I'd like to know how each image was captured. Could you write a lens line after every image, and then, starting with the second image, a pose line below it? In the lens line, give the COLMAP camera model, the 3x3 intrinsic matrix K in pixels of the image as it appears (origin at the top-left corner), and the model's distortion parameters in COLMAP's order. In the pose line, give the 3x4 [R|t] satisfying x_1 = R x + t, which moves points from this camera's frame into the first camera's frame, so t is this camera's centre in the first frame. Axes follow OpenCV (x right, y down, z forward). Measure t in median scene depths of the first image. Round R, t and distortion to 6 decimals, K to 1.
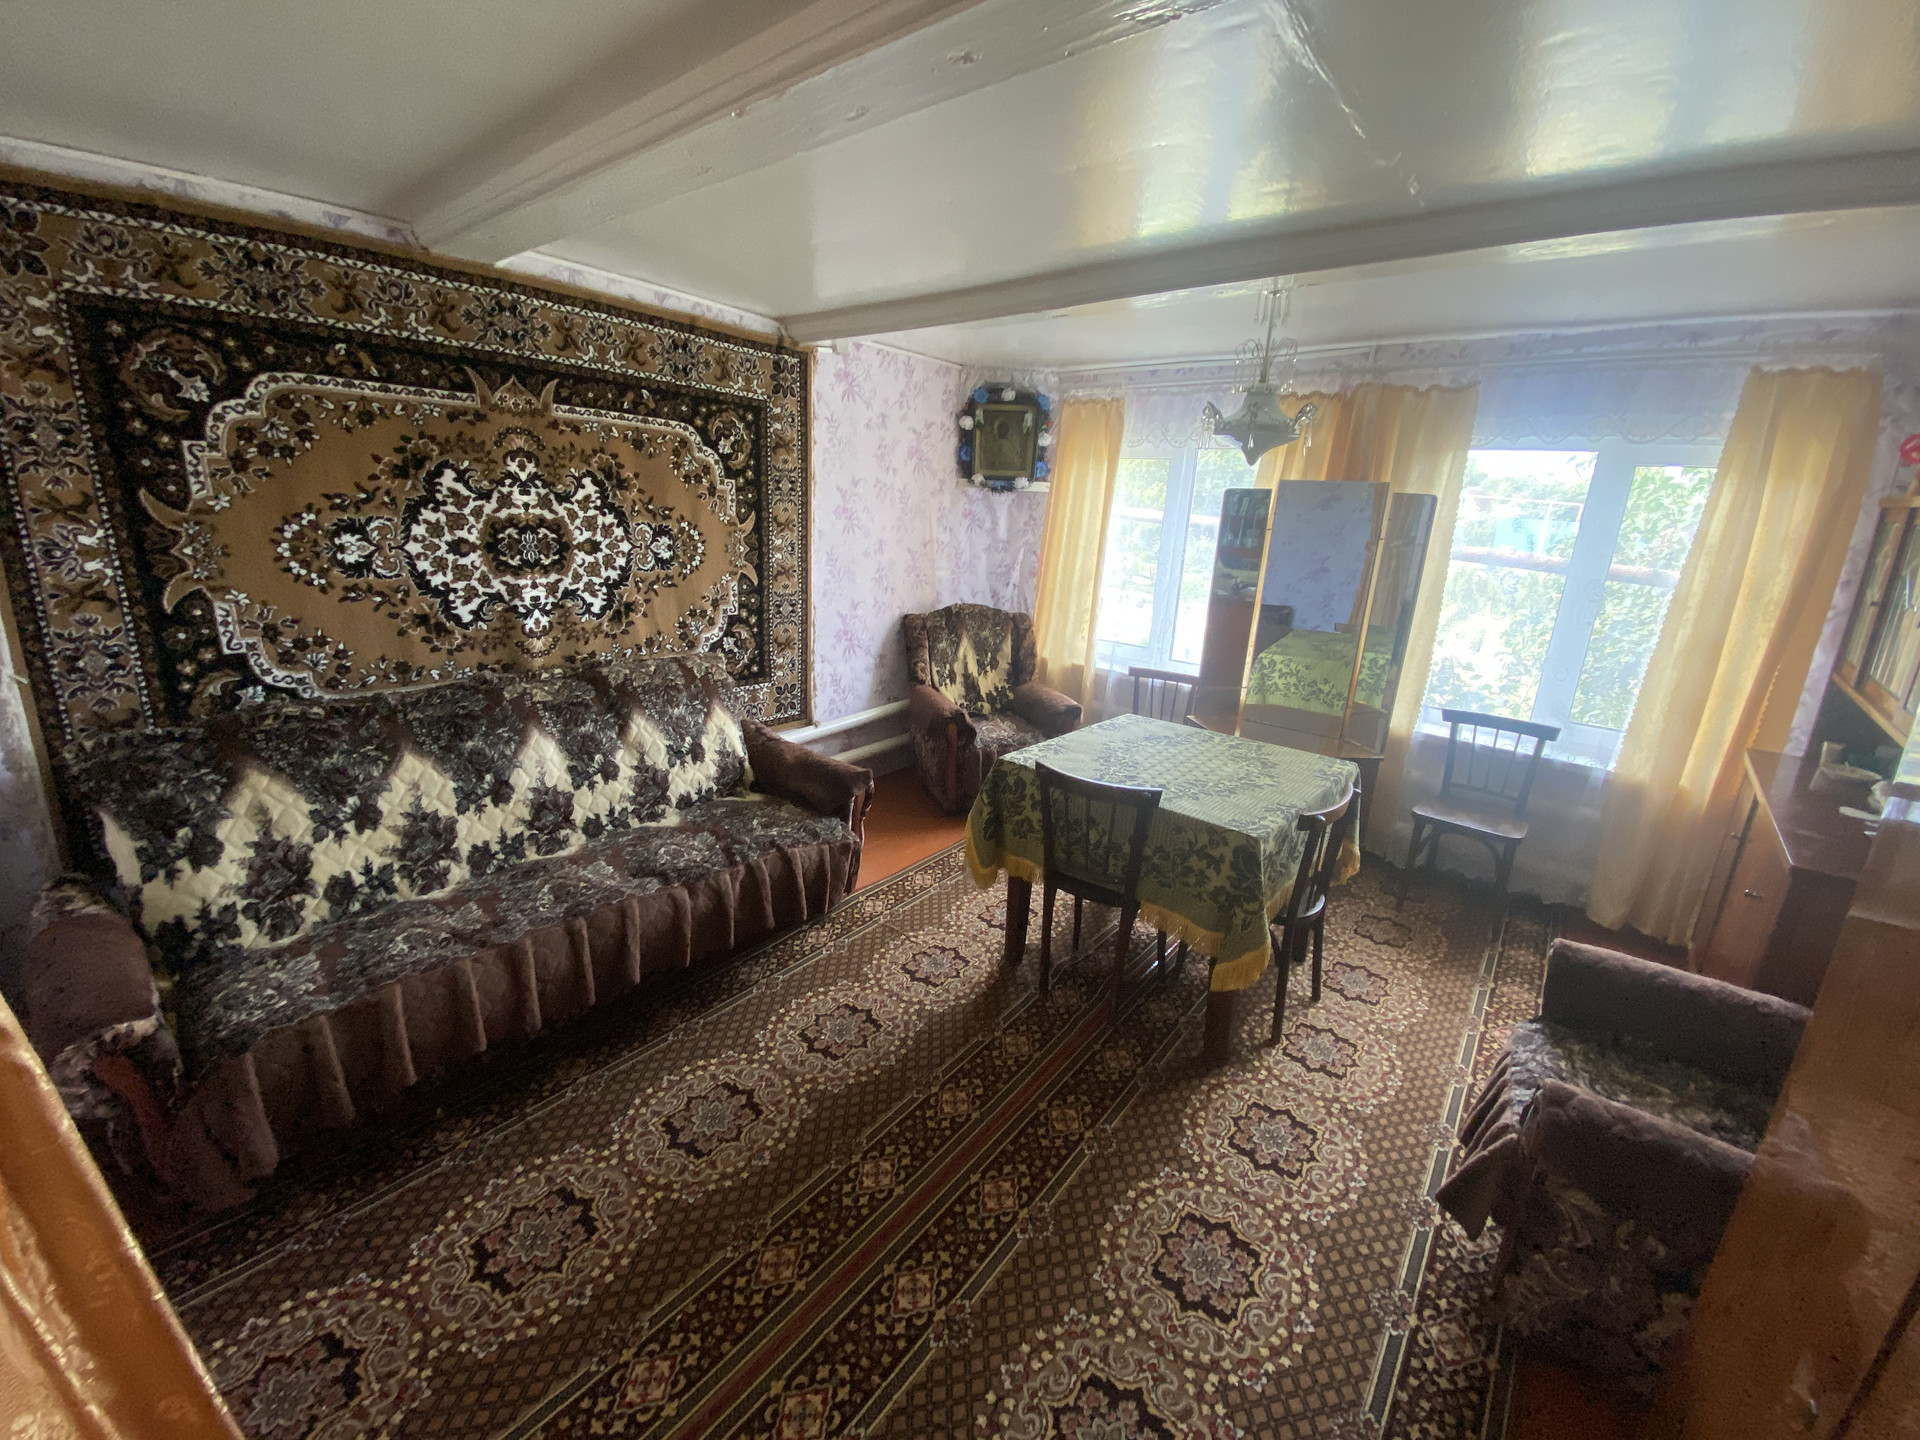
lens RADIAL K [[792.9, 0, 942.1], [0, 792.9, 726.9], [0, 0, 1]] dist [0.012346, -0.017917]
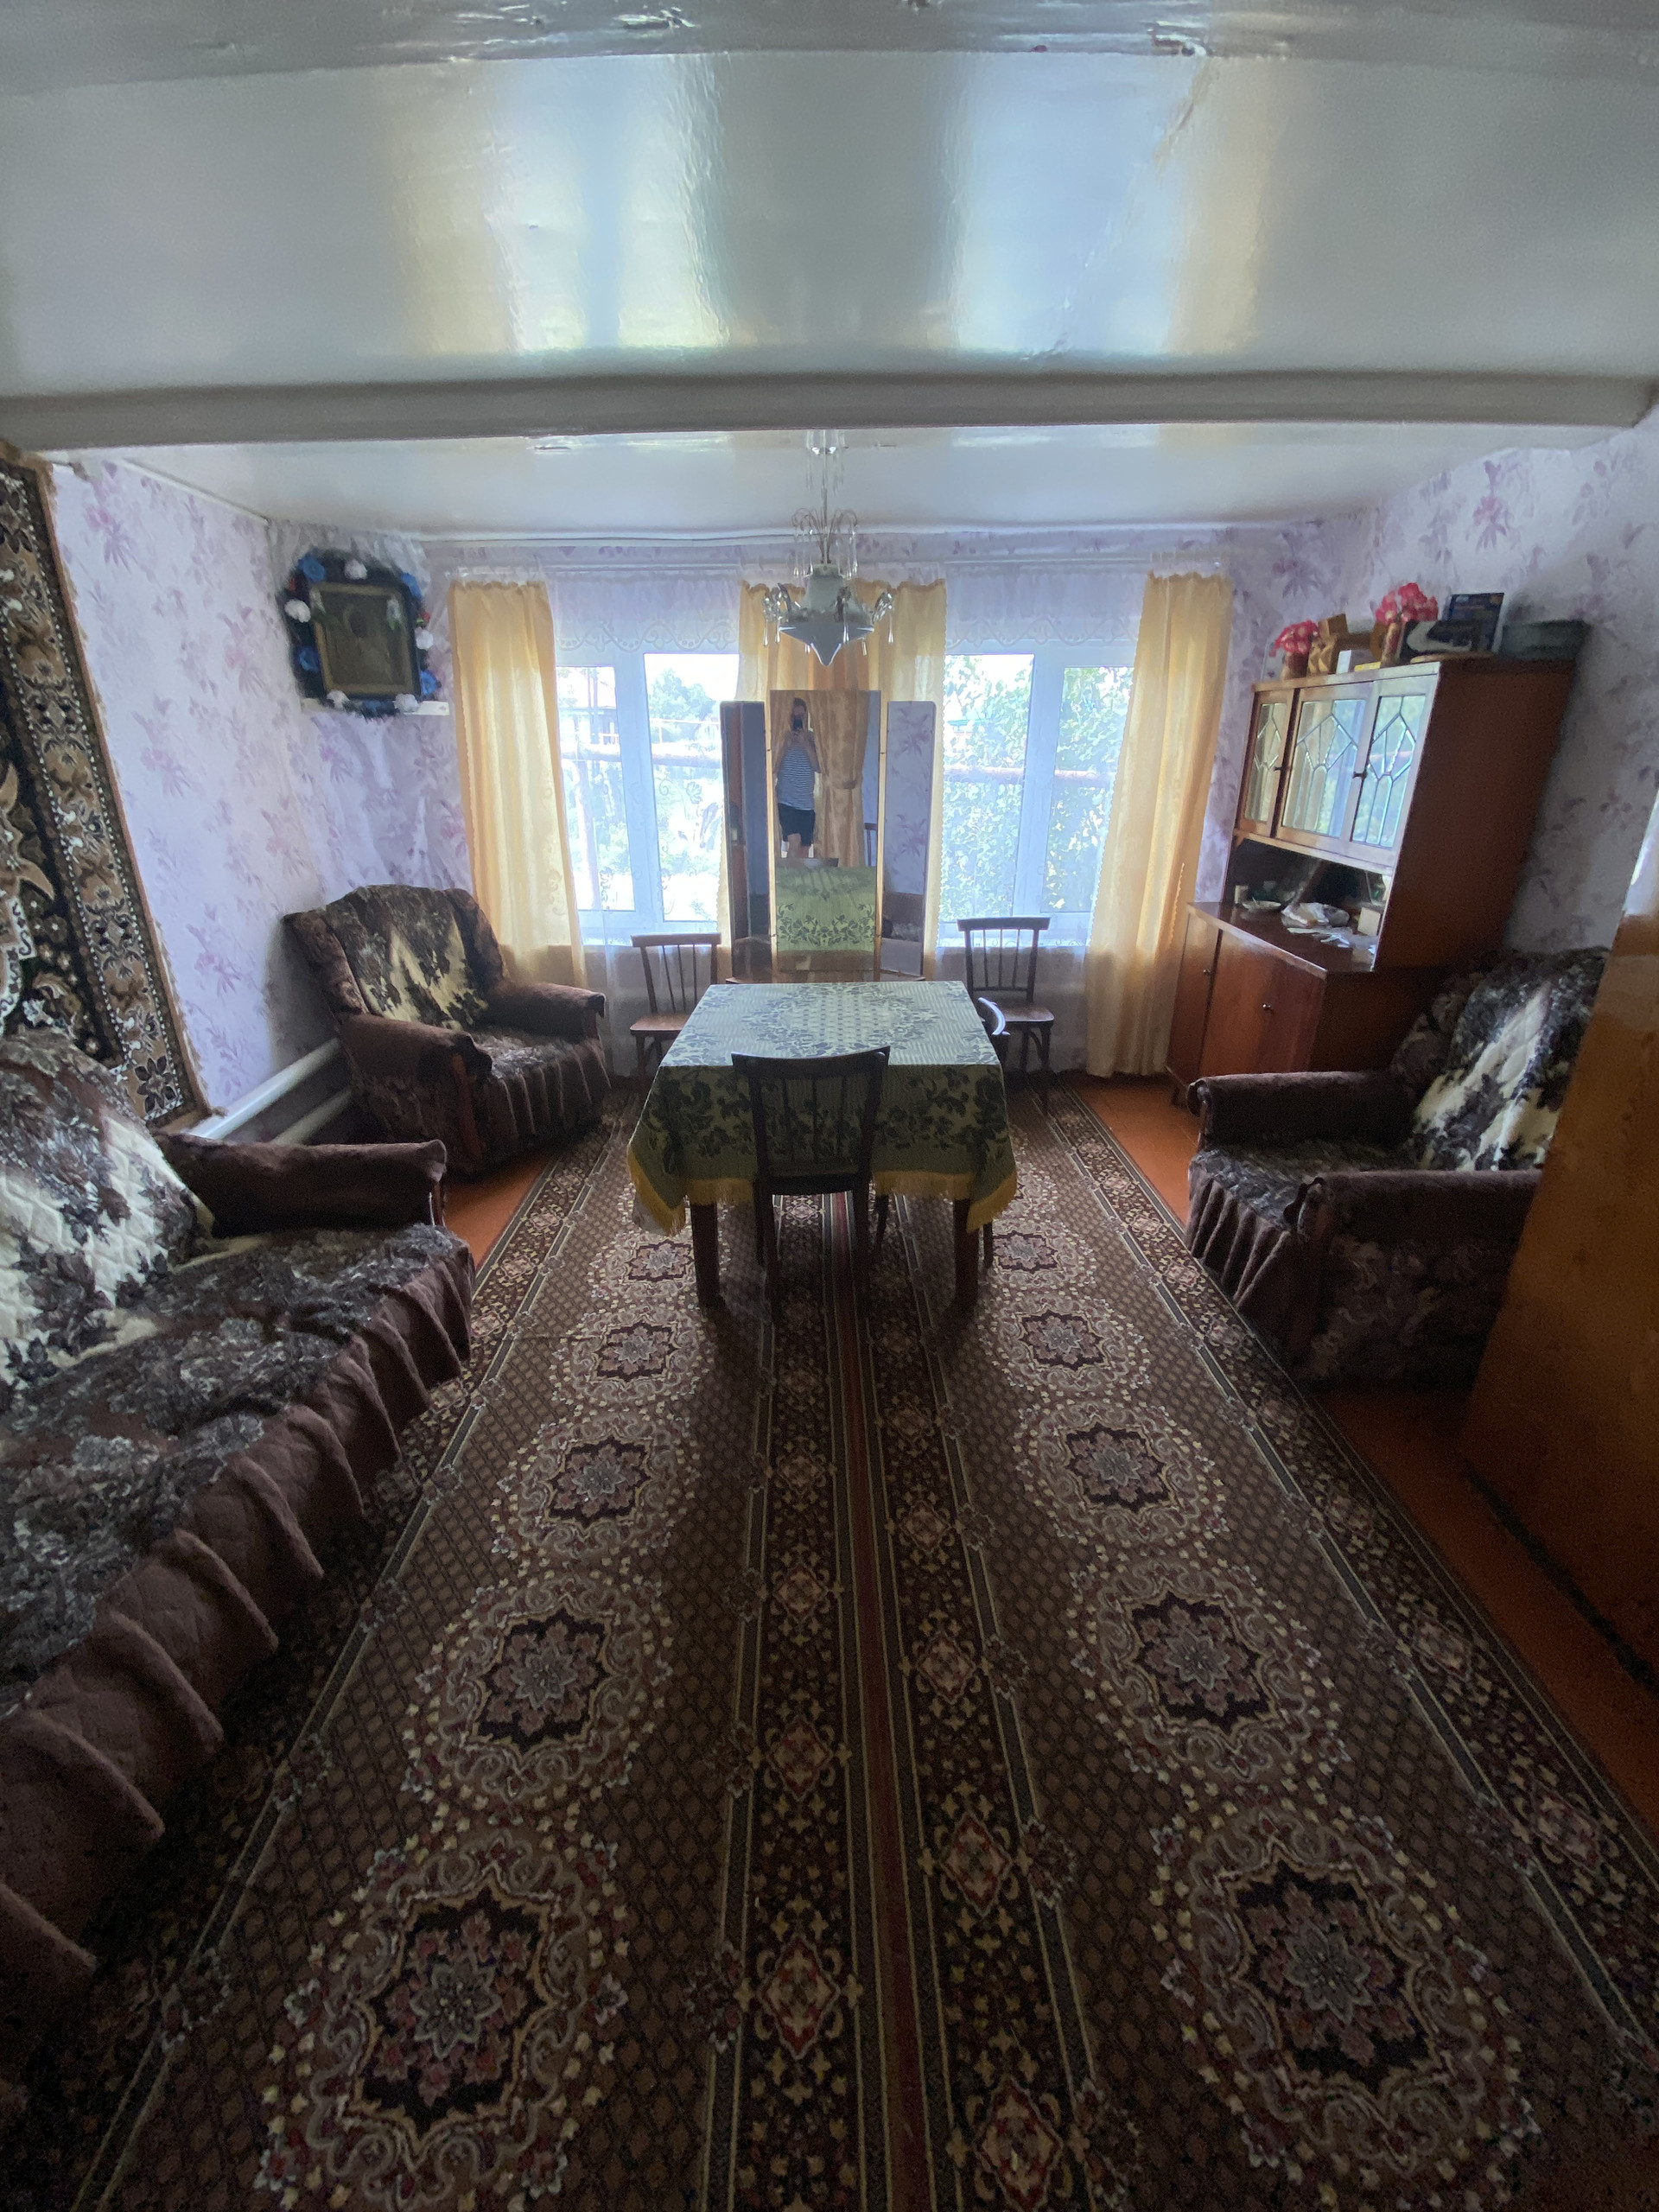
lens RADIAL K [[913.5, 0, 874.8], [0, 913.5, 1118.8], [0, 0, 1]] dist [0.012346, -0.017917]
pose [[0.747619, -0.292569, 0.596212, -0.253285], [0.219801, 0.956147, 0.193575, -0.029854], [-0.626700, -0.013672, 0.779141, 0.144105]]
